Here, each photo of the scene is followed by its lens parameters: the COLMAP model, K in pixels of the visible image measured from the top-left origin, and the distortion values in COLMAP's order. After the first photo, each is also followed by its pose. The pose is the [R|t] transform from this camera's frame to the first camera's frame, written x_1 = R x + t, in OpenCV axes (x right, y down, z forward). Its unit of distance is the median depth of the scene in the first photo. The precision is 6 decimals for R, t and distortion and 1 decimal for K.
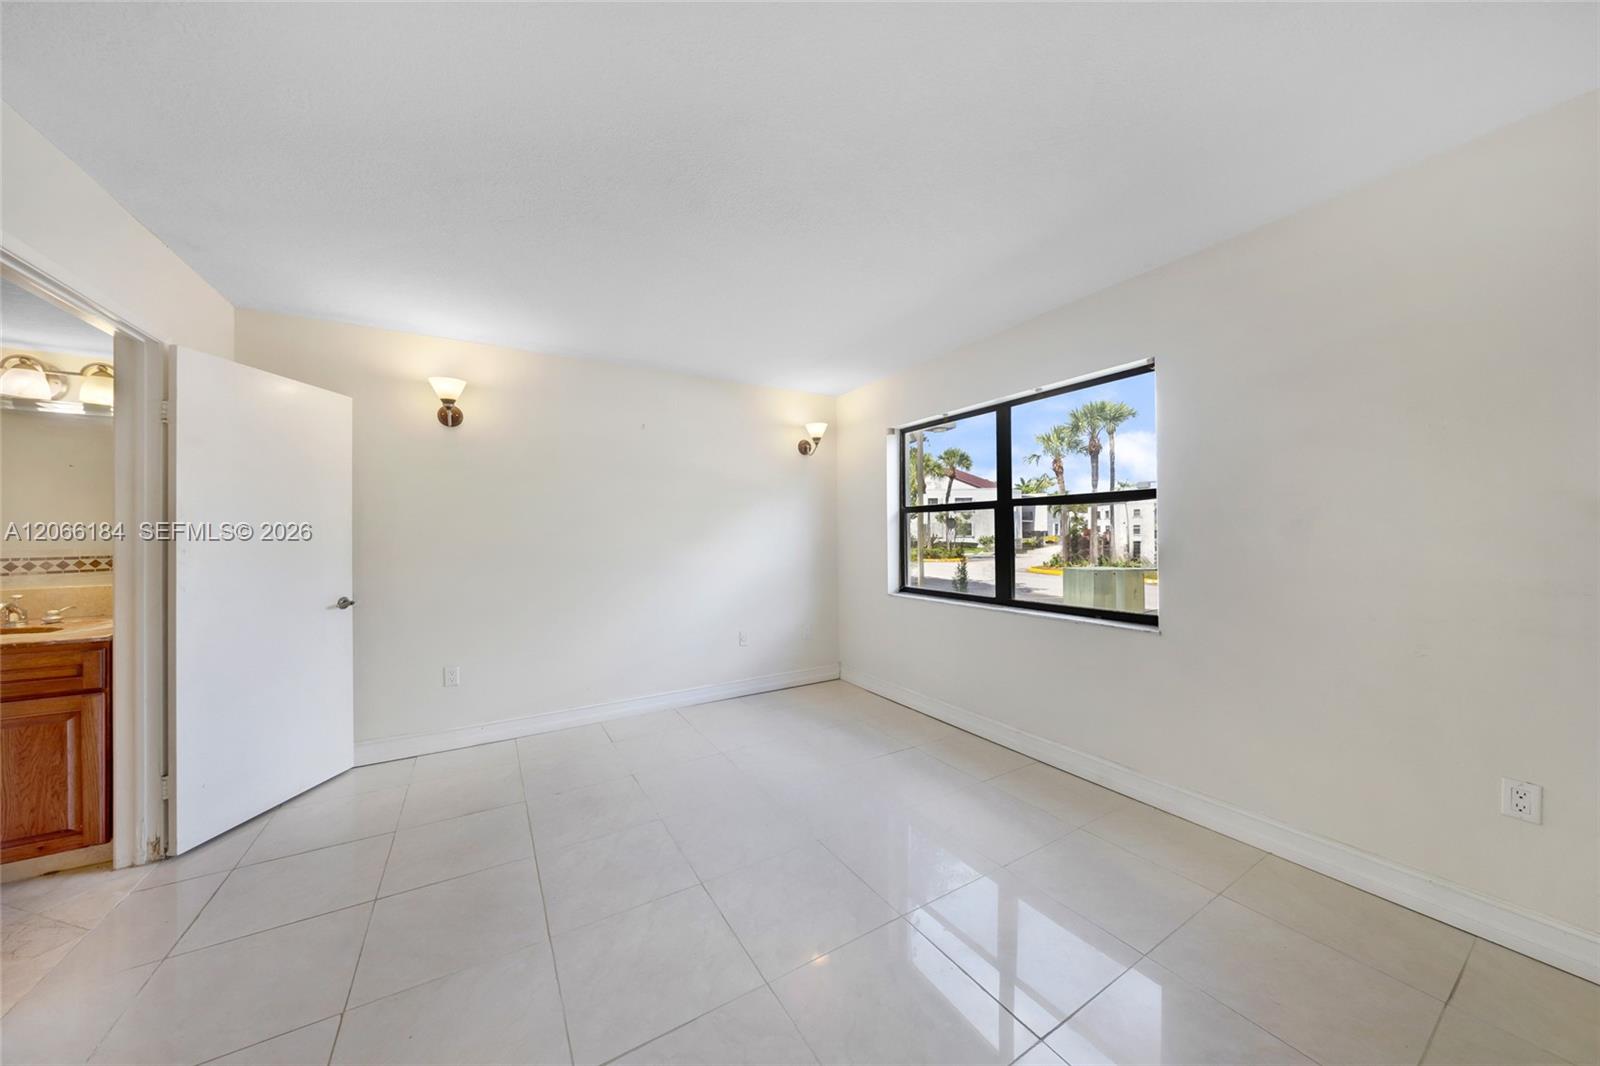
lens RADIAL K [[517.2, 0, 800.2], [0, 517.2, 530.2], [0, 0, 1]] dist [-0.005146, -0.000918]
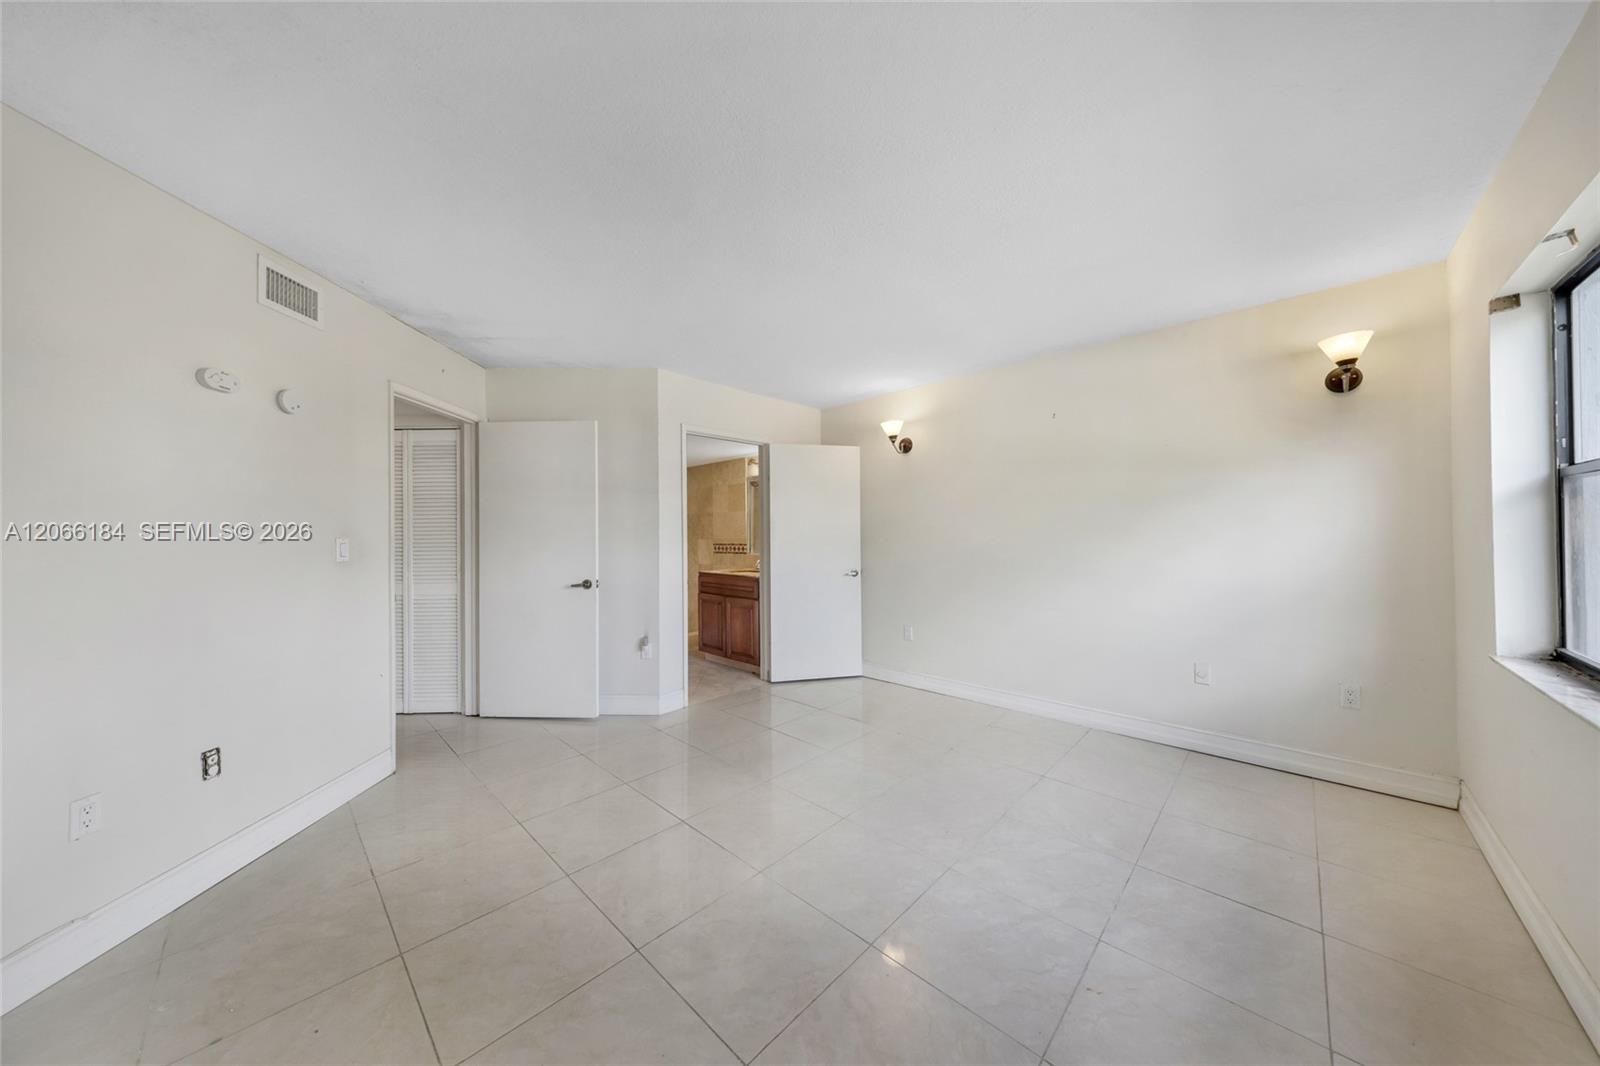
lens RADIAL K [[517.2, 0, 798.7], [0, 517.2, 526.7], [0, 0, 1]] dist [-0.005146, -0.000918]
pose [[0.258470, -0.010524, -0.965962, 0.533293], [0.012502, 0.999893, -0.007548, 0.002970], [0.965938, -0.010125, 0.258574, 0.324233]]
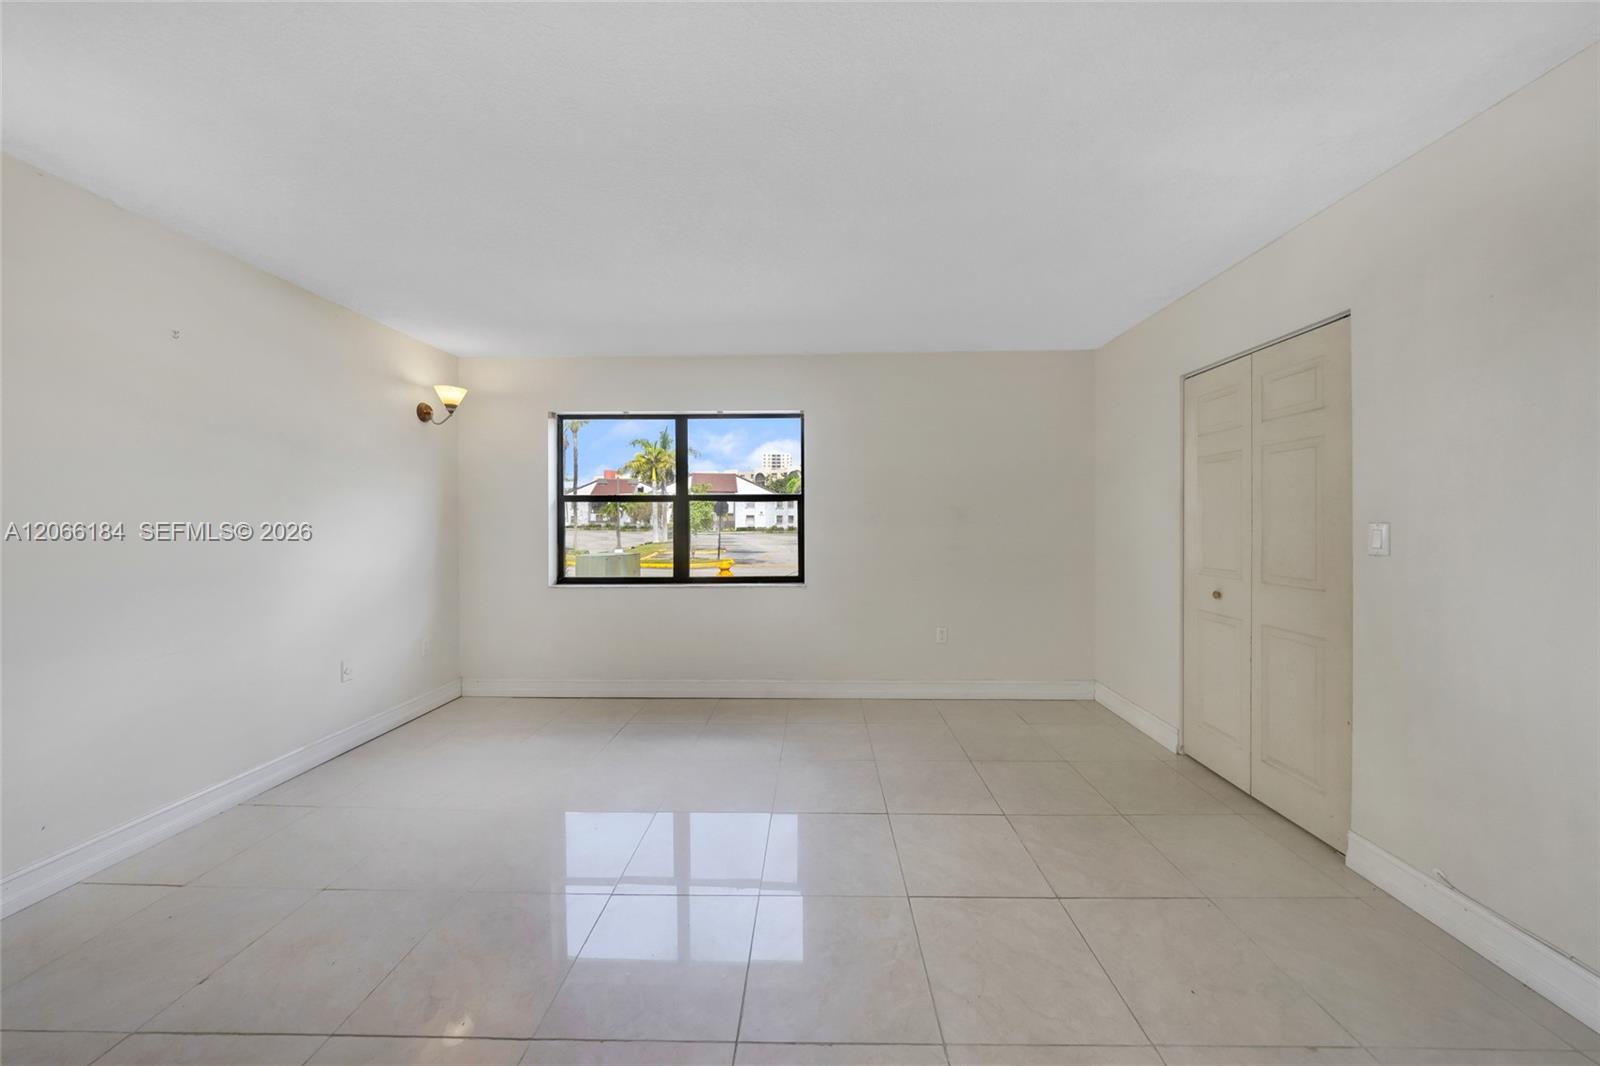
lens RADIAL K [[517.2, 0, 803.5], [0, 517.2, 521.1], [0, 0, 1]] dist [-0.005146, -0.000918]
pose [[0.529536, 0.007345, 0.848256, -0.463670], [-0.008634, 0.999957, -0.003268, 0.003680], [-0.848243, -0.005593, 0.529577, 0.122927]]
